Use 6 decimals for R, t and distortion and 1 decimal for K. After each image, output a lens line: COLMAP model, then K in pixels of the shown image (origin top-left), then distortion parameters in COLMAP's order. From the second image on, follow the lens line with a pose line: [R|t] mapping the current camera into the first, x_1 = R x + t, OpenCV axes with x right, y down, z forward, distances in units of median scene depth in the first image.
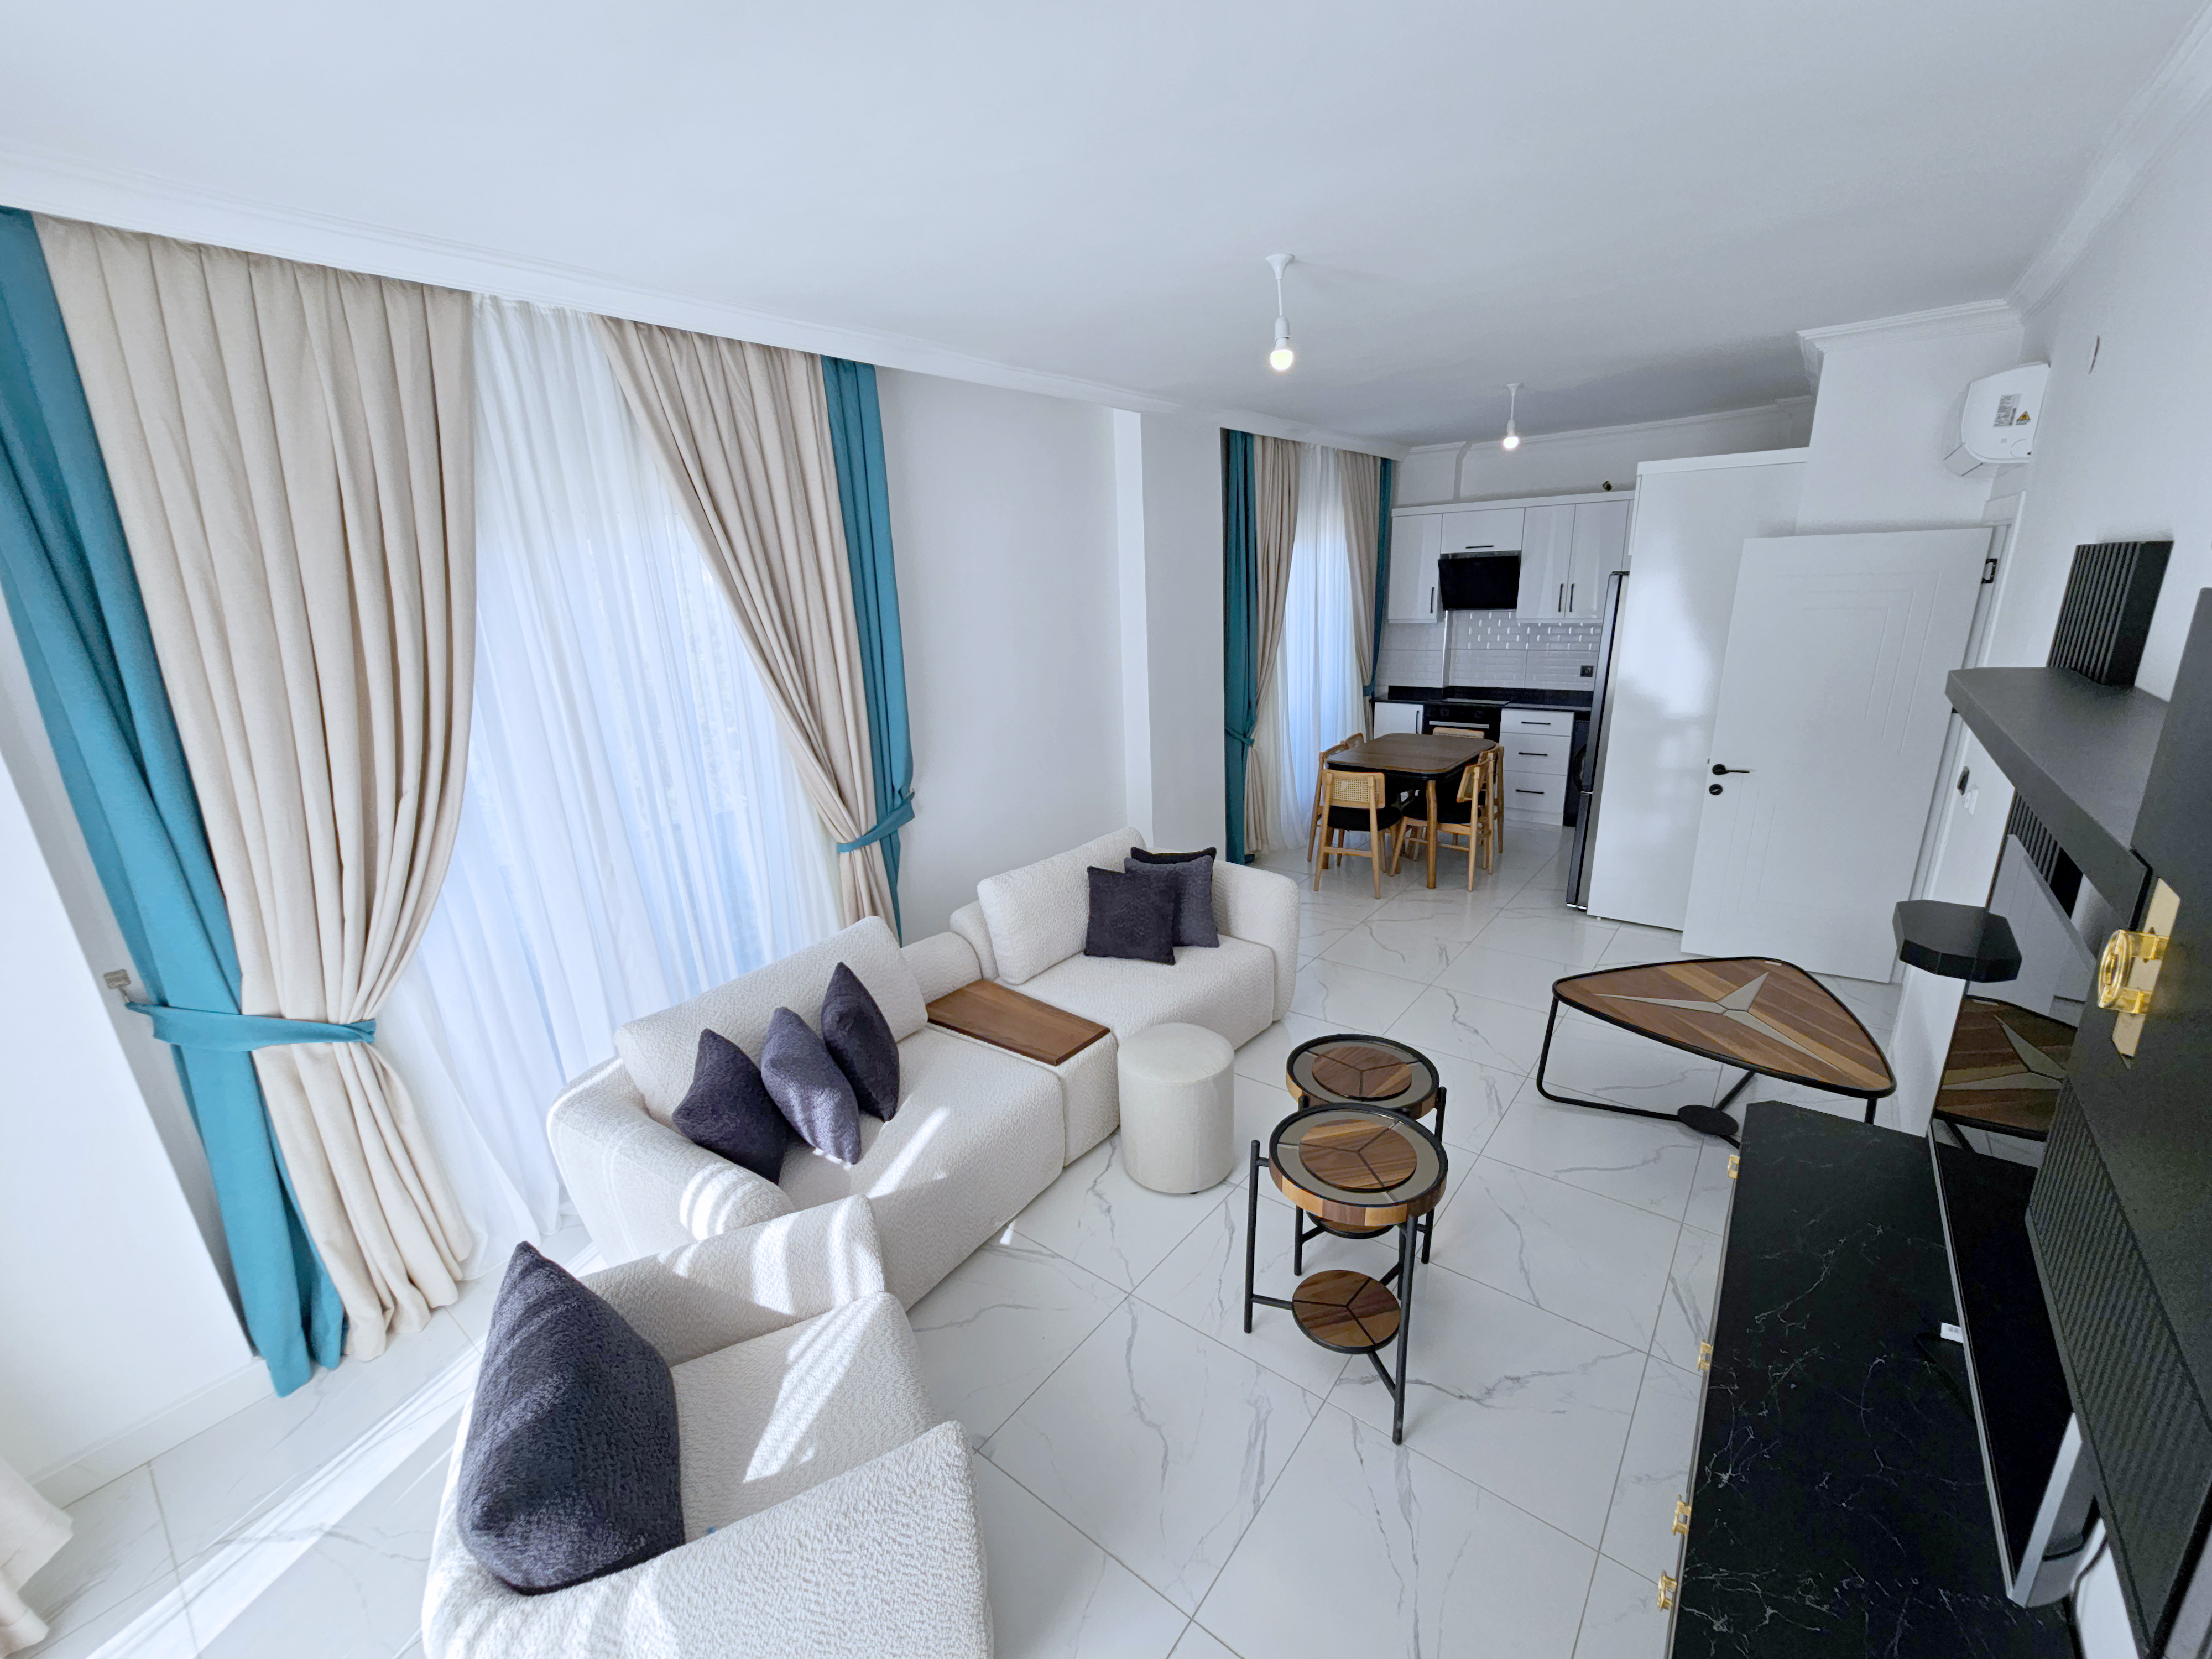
lens RADIAL K [[899.5, 0, 1114.5], [0, 899.5, 850.2], [0, 0, 1]] dist [-0.014988, 0.005638]
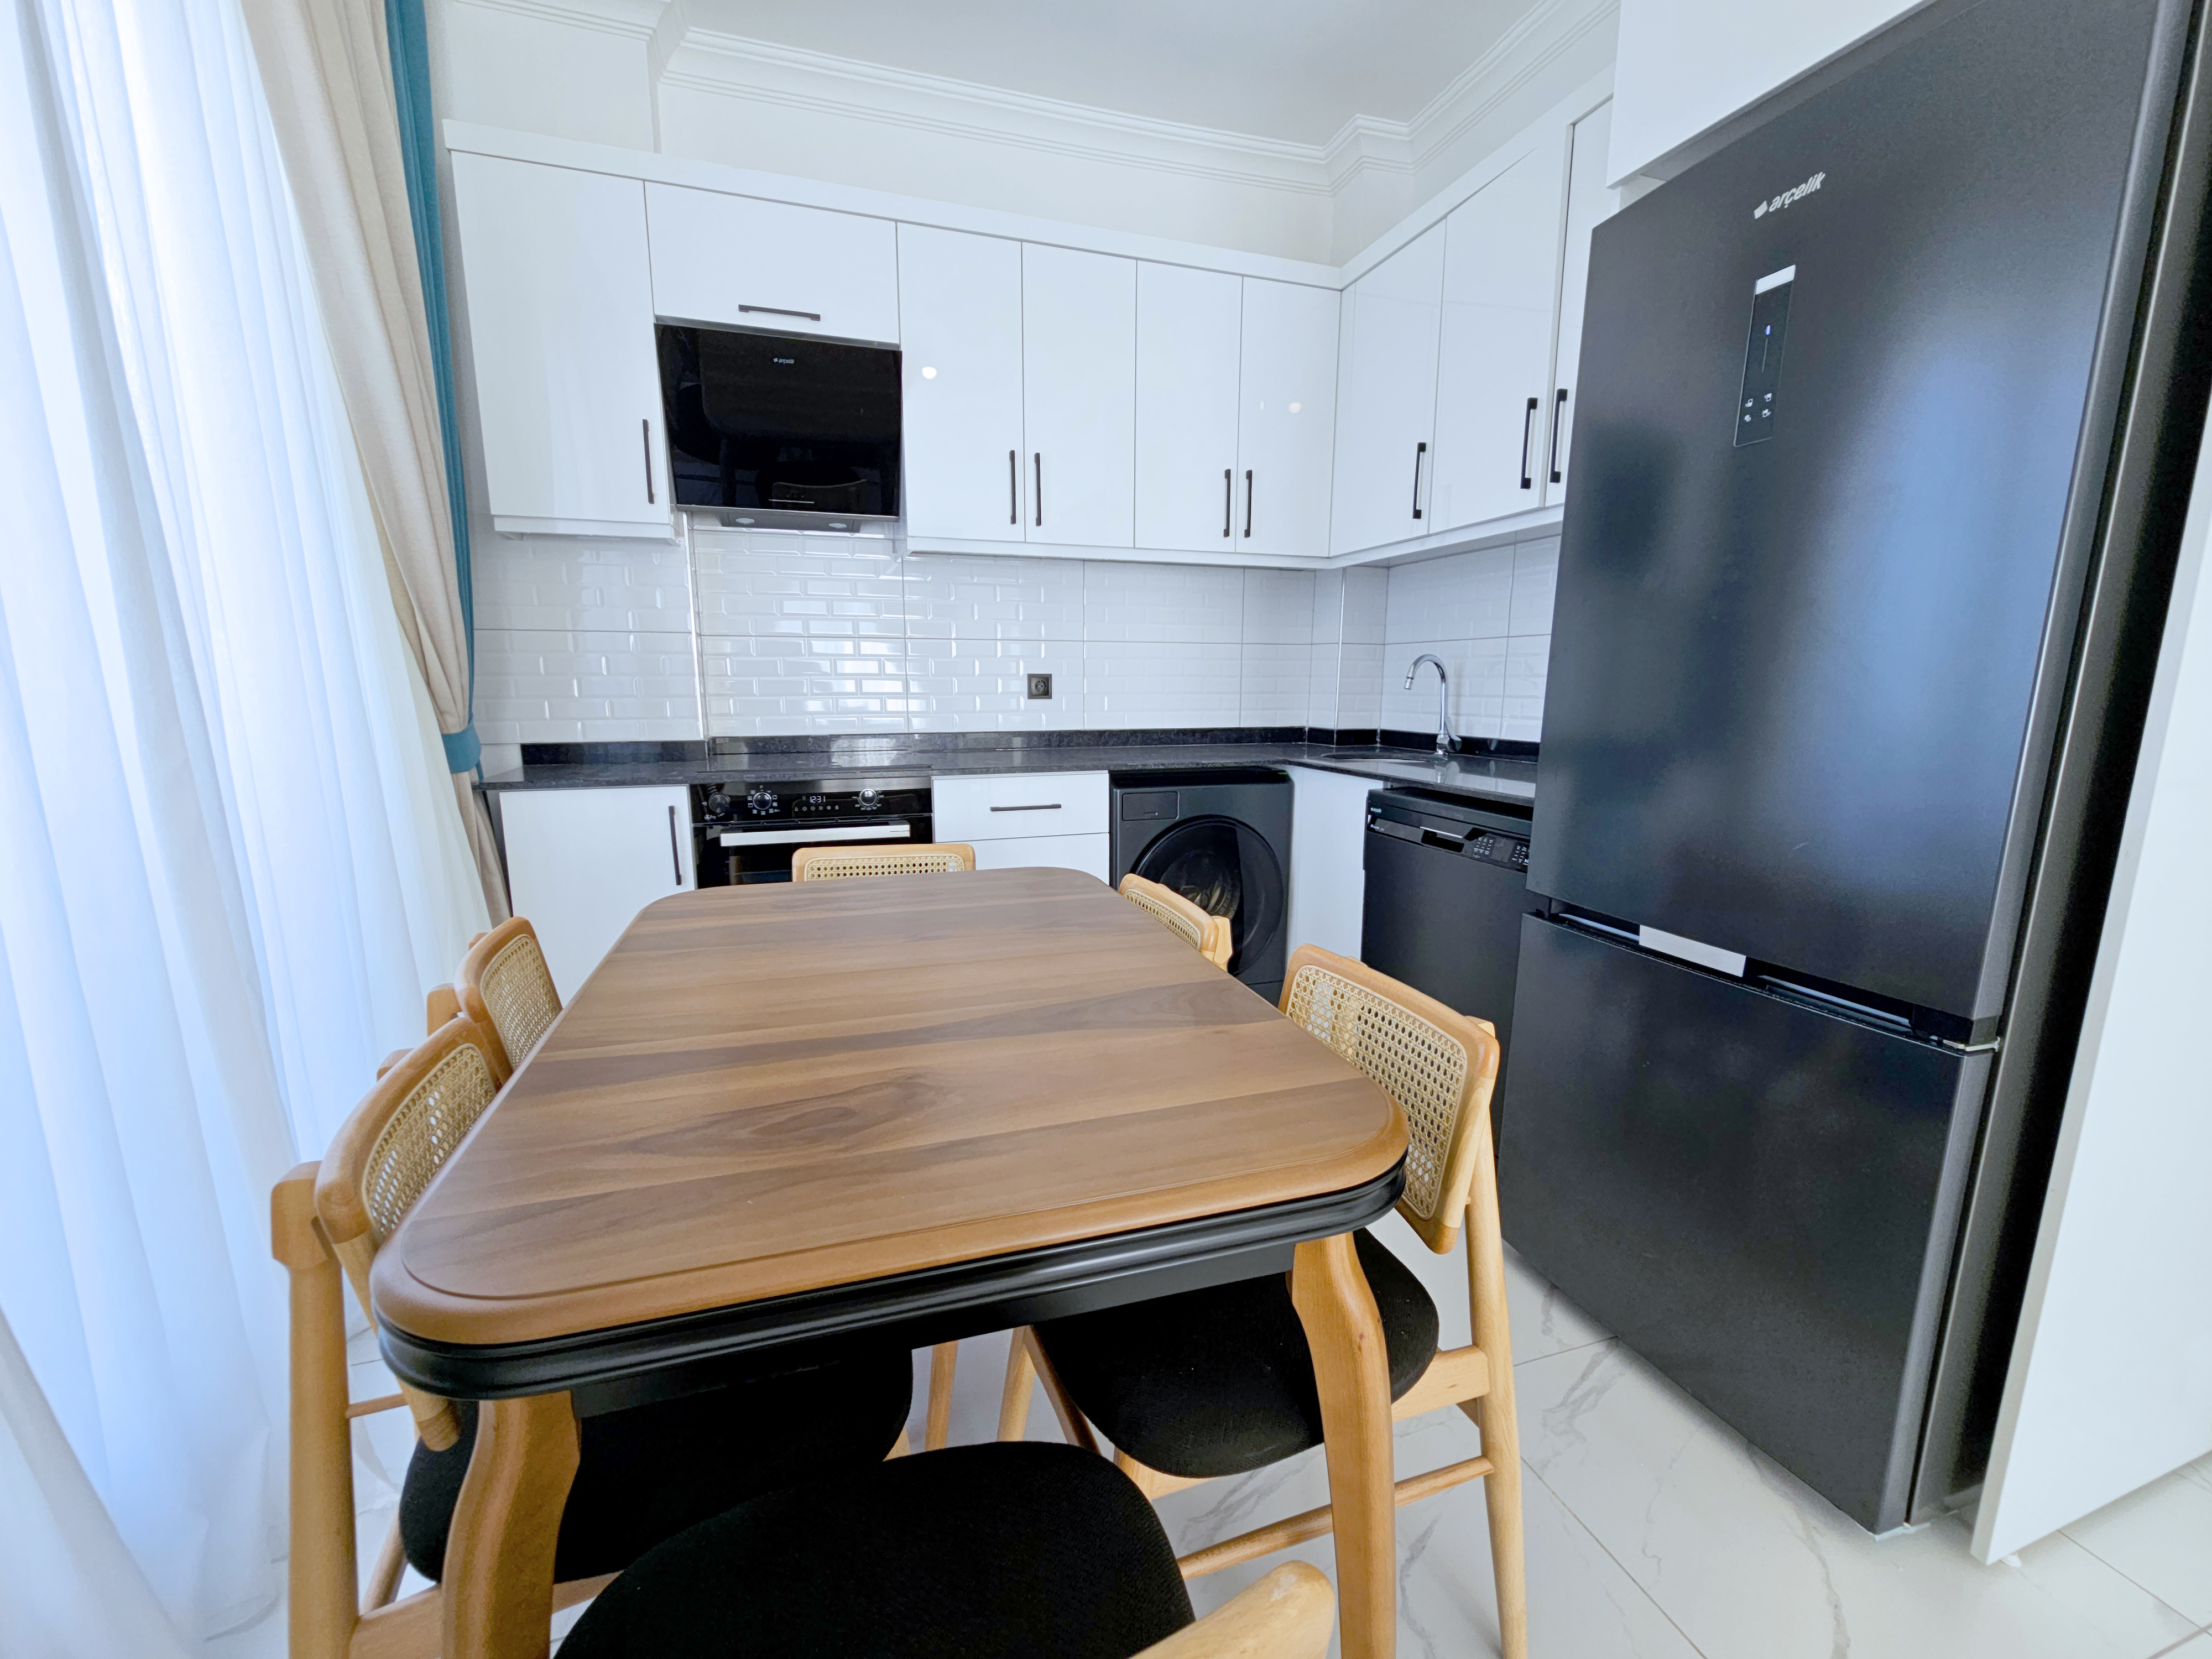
lens RADIAL K [[907.7, 0, 1110.0], [0, 907.7, 843.1], [0, 0, 1]] dist [-0.006482, 0.000269]
pose [[0.544764, -0.103233, 0.832211, 0.414157], [0.226697, 0.973574, -0.027627, -0.258834], [-0.807366, 0.203710, 0.553771, 1.822303]]
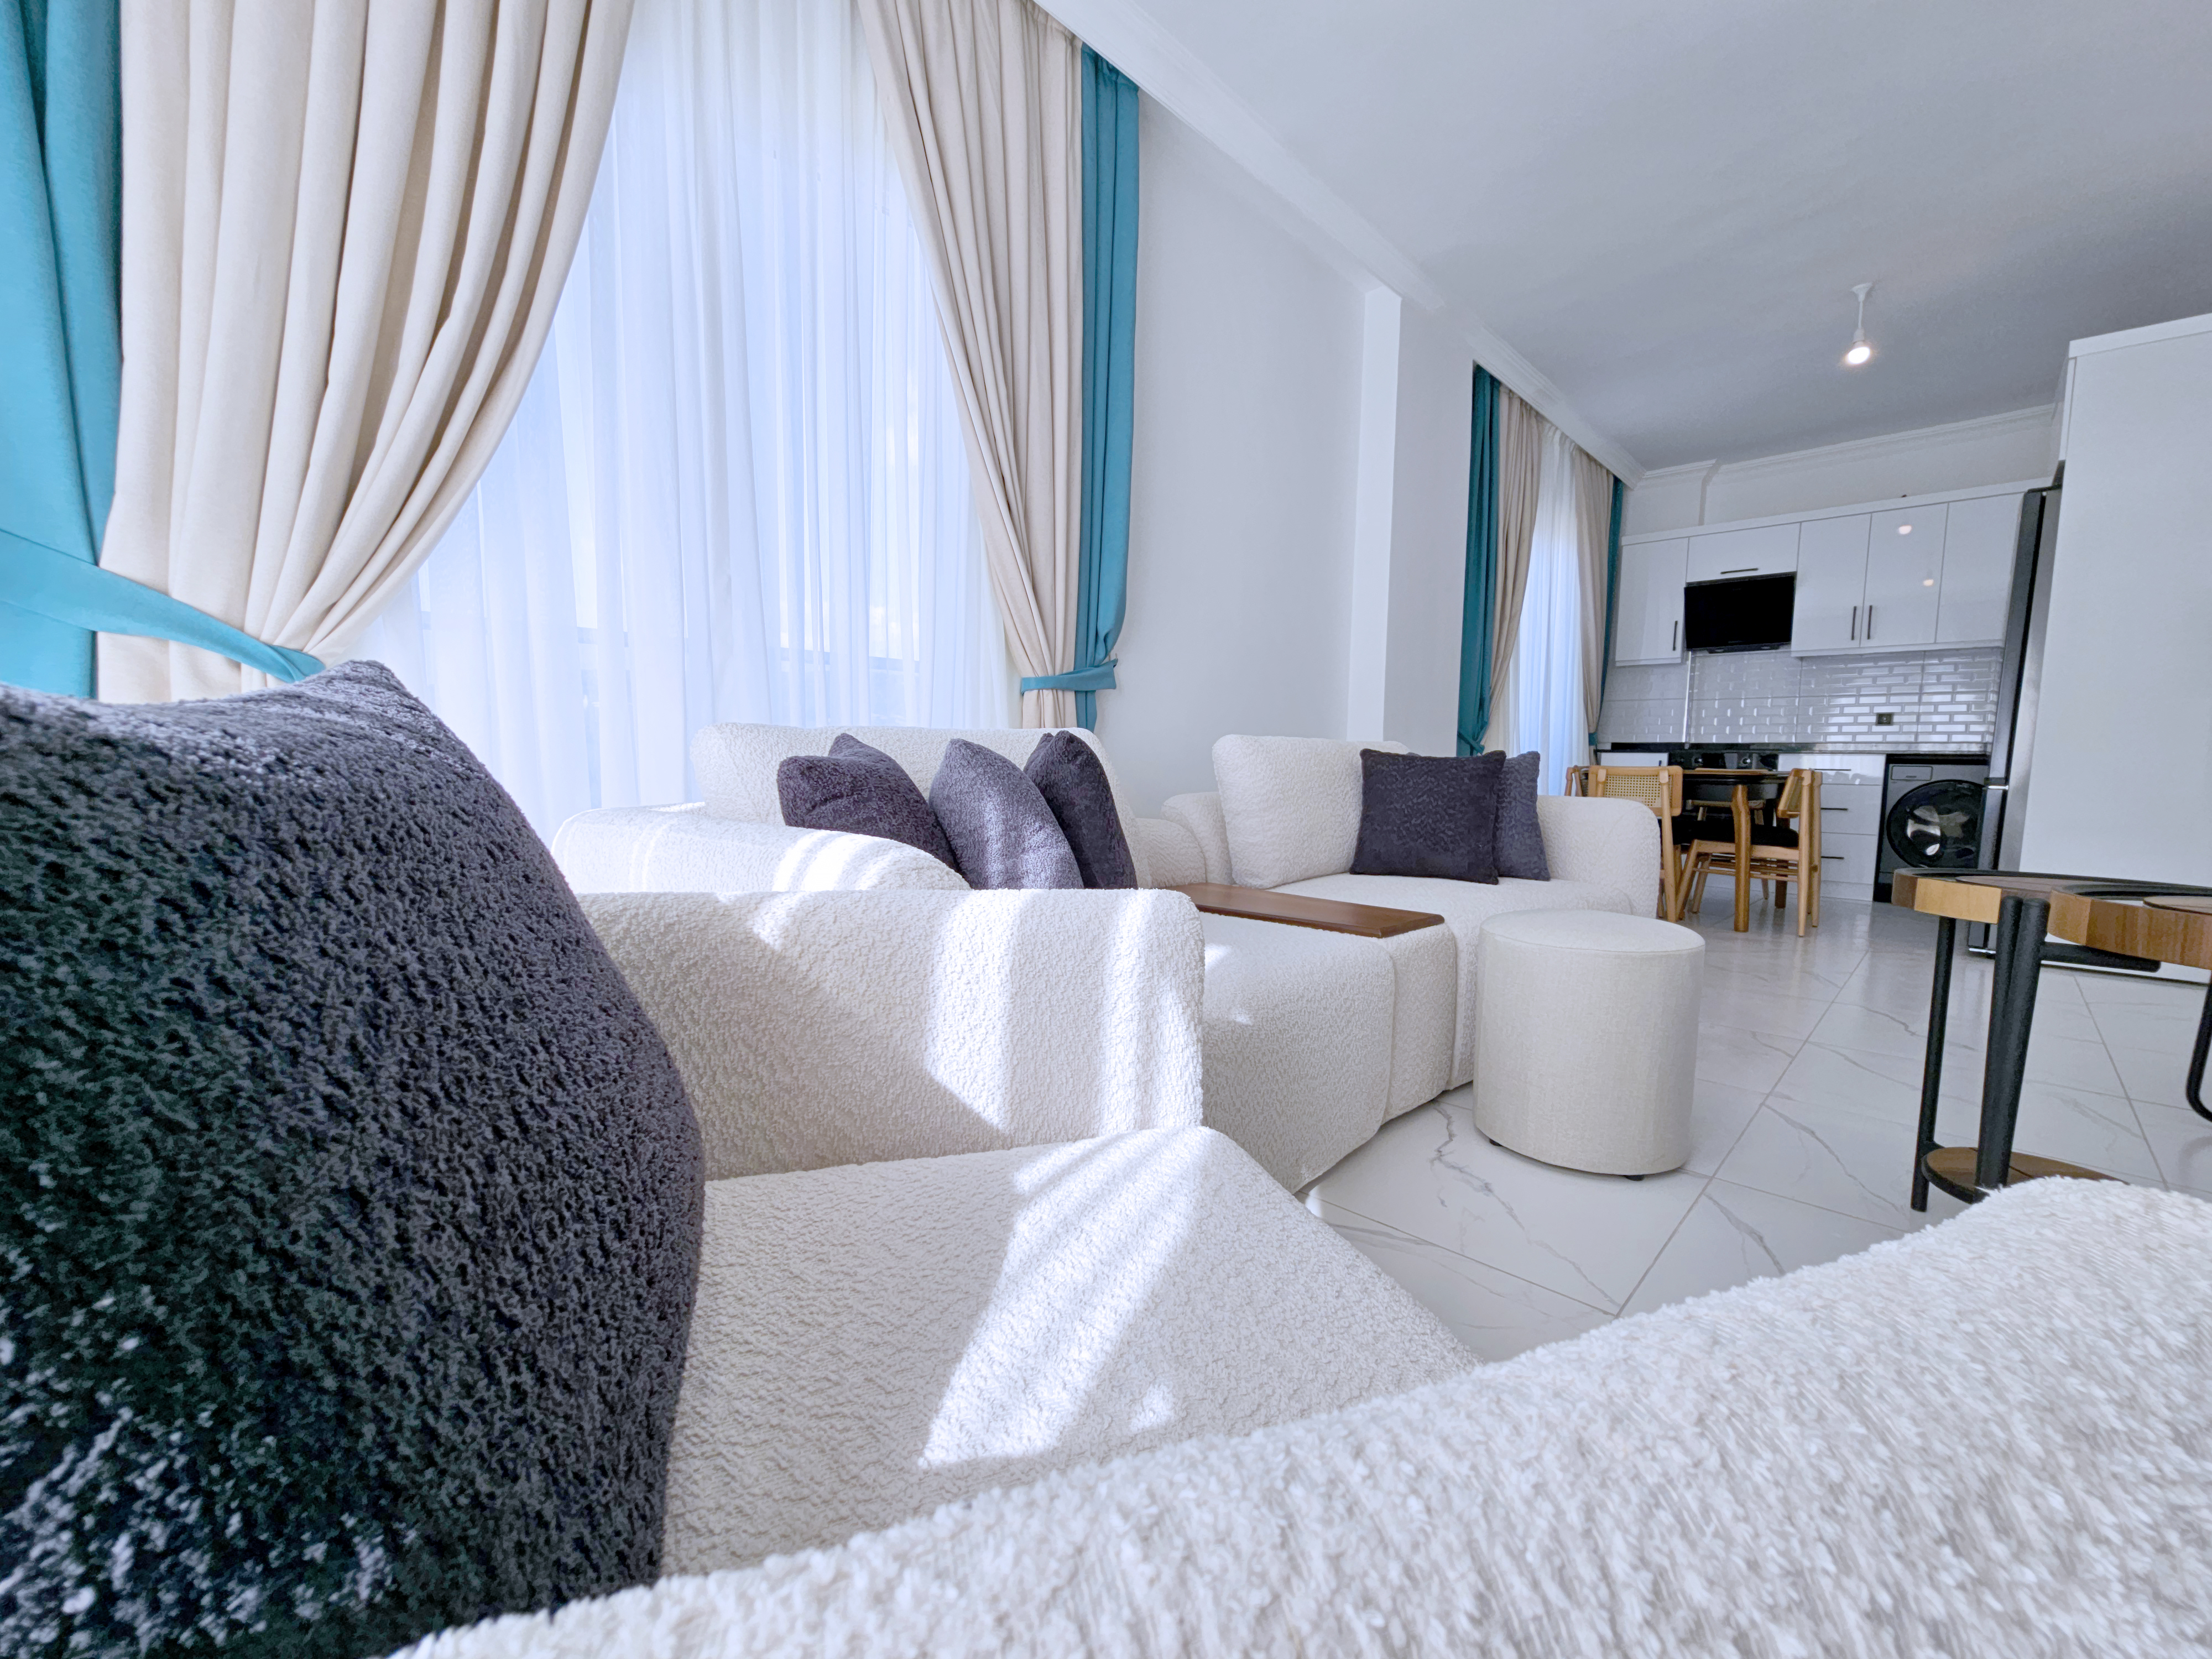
lens RADIAL K [[907.7, 0, 1110.0], [0, 907.7, 843.1], [0, 0, 1]] dist [-0.006482, 0.000269]
pose [[0.992271, 0.064611, -0.105941, -0.186422], [-0.084219, 0.977663, -0.192567, 0.312886], [0.091133, 0.200001, 0.975548, 0.390330]]
